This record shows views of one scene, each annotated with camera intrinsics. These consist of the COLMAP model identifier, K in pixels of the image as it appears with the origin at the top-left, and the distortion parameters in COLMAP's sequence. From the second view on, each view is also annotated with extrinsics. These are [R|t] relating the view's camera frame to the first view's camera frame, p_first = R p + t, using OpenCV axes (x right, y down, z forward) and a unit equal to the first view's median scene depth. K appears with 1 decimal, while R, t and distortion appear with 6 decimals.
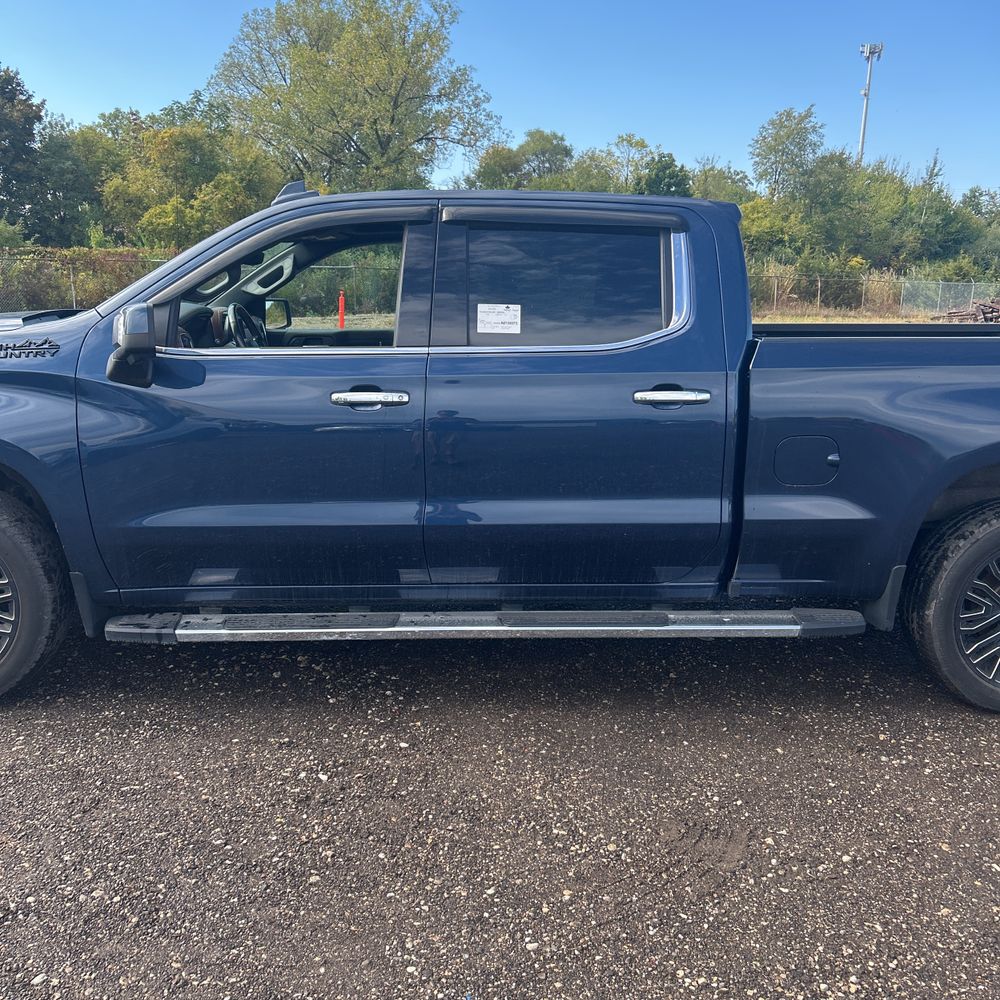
lens RADIAL K [[1017.5, 0, 497.7], [0, 1017.5, 485.6], [0, 0, 1]] dist [0.012223, -0.000279]
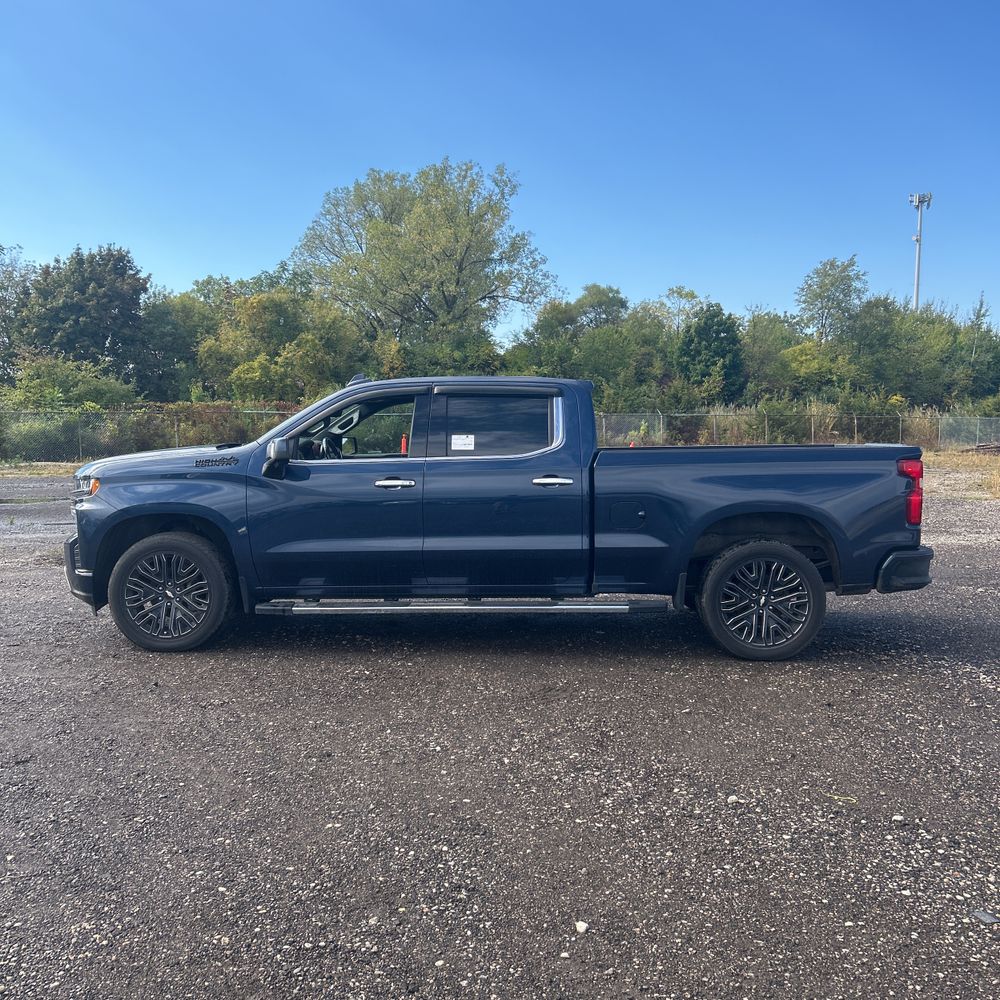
lens RADIAL K [[1012.7, 0, 487.1], [0, 1012.7, 472.7], [0, 0, 1]] dist [0.131634, -0.378986]
pose [[0.996914, -0.013923, -0.077255, 0.011451], [0.002145, 0.988608, -0.150497, 0.010629], [0.078470, 0.149867, 0.985587, -0.051524]]
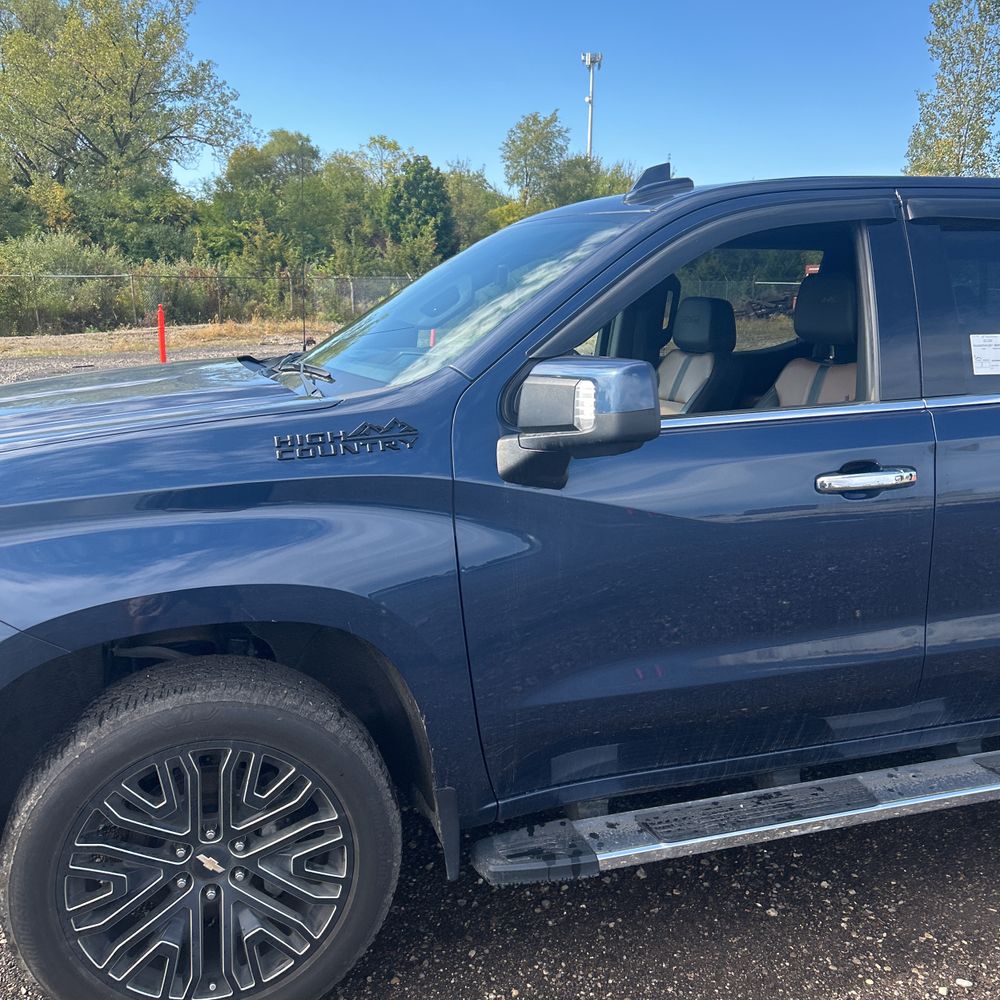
lens RADIAL K [[1018.6, 0, 481.8], [0, 1018.6, 502.2], [0, 0, 1]] dist [0.014041, 0.000307]
pose [[0.971772, -0.068013, 0.225905, -0.030637], [0.065414, 0.997678, 0.018980, -0.005821], [-0.226672, -0.003667, 0.973964, 0.022935]]
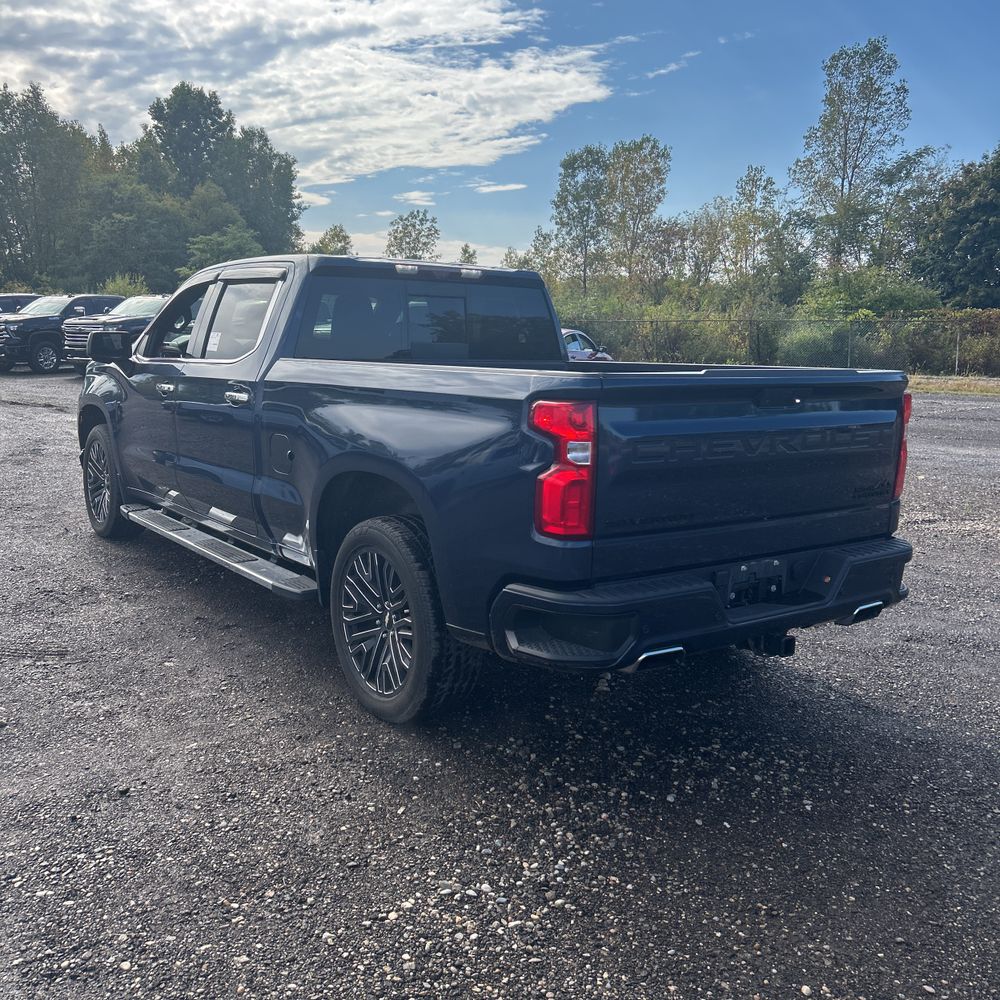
lens RADIAL K [[1014.3, 0, 486.2], [0, 1014.3, 501.3], [0, 0, 1]] dist [0.056502, -0.097945]
pose [[0.541603, 0.129012, -0.830676, 0.089970], [-0.168808, 0.984716, 0.042873, -0.003725], [0.823511, 0.117005, 0.555103, 0.030564]]
